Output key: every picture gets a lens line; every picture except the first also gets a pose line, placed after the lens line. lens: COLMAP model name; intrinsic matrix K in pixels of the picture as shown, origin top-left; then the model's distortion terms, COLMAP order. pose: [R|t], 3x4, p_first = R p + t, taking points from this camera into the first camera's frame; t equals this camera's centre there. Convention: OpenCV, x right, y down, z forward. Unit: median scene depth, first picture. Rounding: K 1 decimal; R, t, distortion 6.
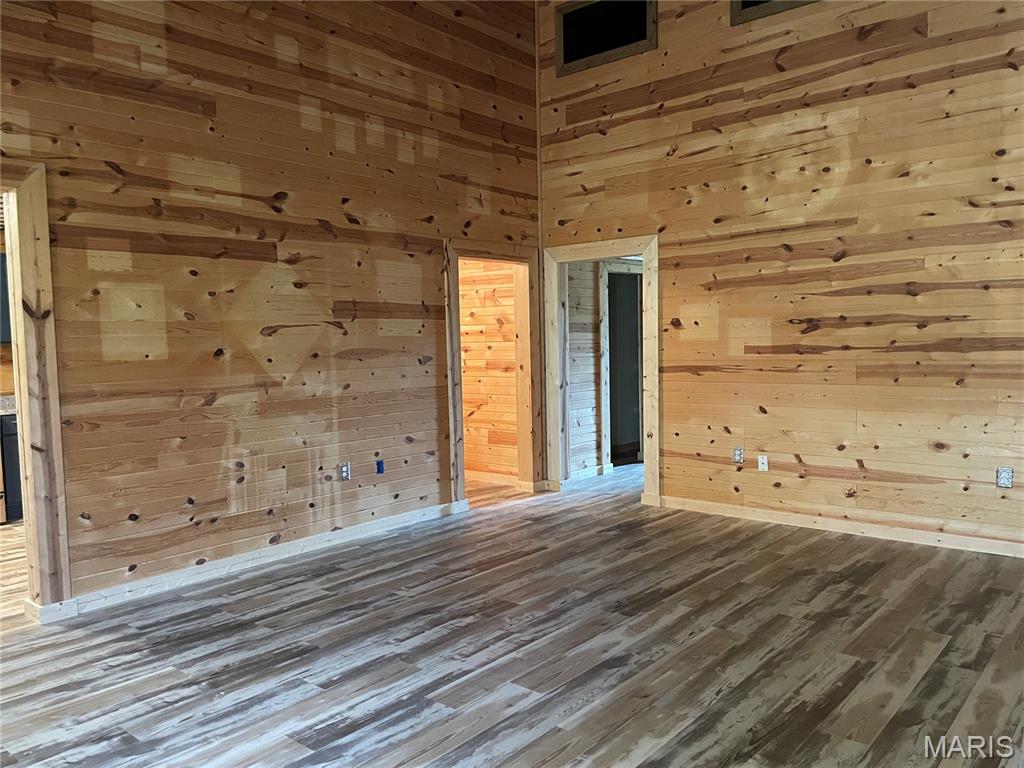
lens RADIAL K [[778.4, 0, 521.3], [0, 778.4, 392.4], [0, 0, 1]] dist [0.102650, -0.137466]
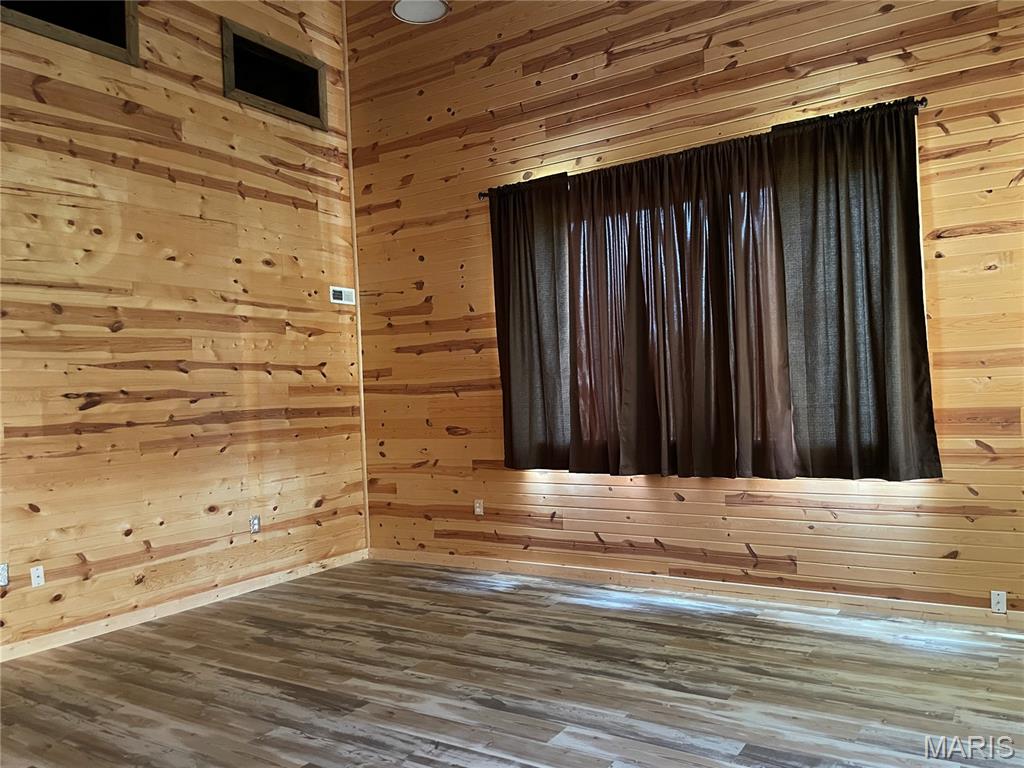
lens RADIAL K [[778.4, 0, 521.3], [0, 778.4, 392.4], [0, 0, 1]] dist [0.102650, -0.137466]
pose [[-0.130598, 0.026899, 0.991070, -0.751358], [0.111646, 0.993672, -0.012257, -0.039109], [-0.985129, 0.109049, -0.132775, 0.849017]]
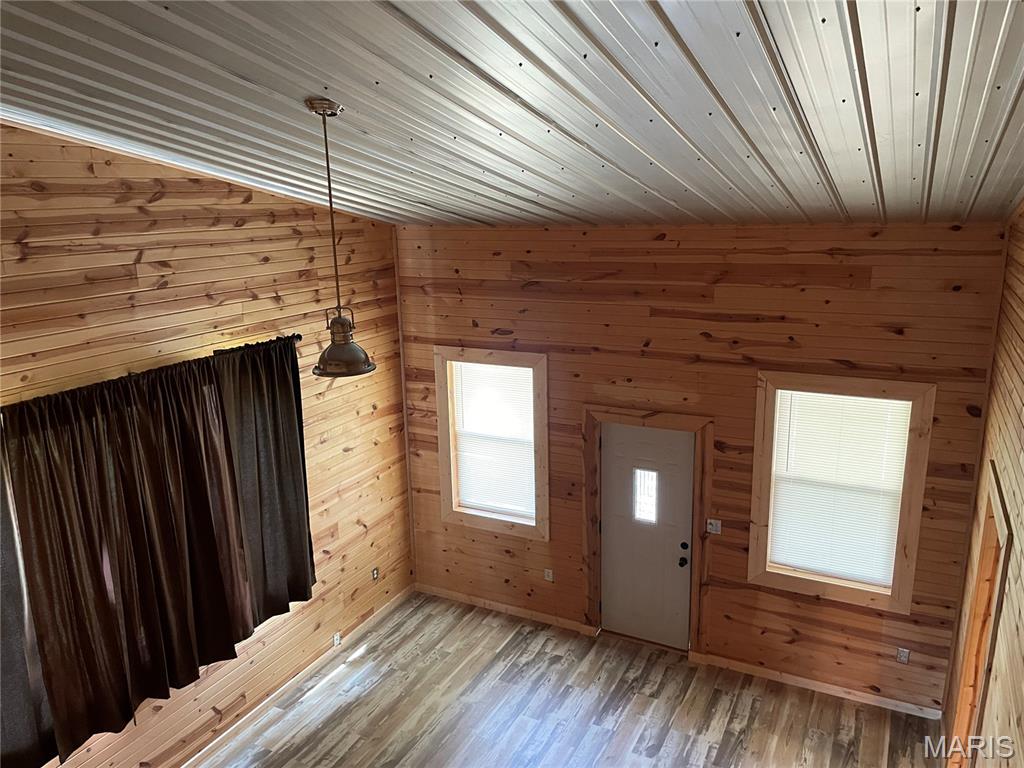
lens RADIAL K [[775.5, 0, 509.9], [0, 775.5, 391.1], [0, 0, 1]] dist [0.092960, -0.131756]
pose [[-0.972925, 0.095868, -0.210299, 0.142034], [0.026125, 0.949700, 0.312068, -0.719153], [0.229638, 0.298125, -0.926492, 1.595176]]
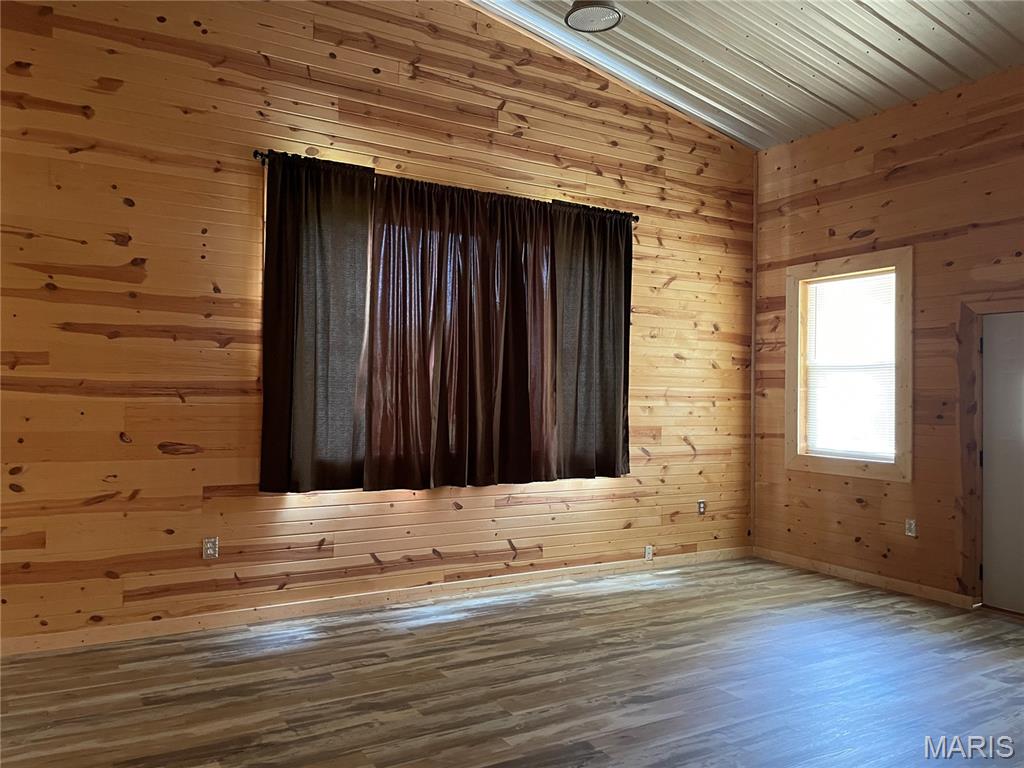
lens RADIAL K [[777.5, 0, 517.4], [0, 777.5, 386.1], [0, 0, 1]] dist [0.100470, -0.134131]
pose [[-0.945438, 0.010870, 0.325621, -0.066094], [0.027328, 0.998567, 0.046011, -0.124769], [-0.324654, 0.052399, -0.944380, 1.680459]]
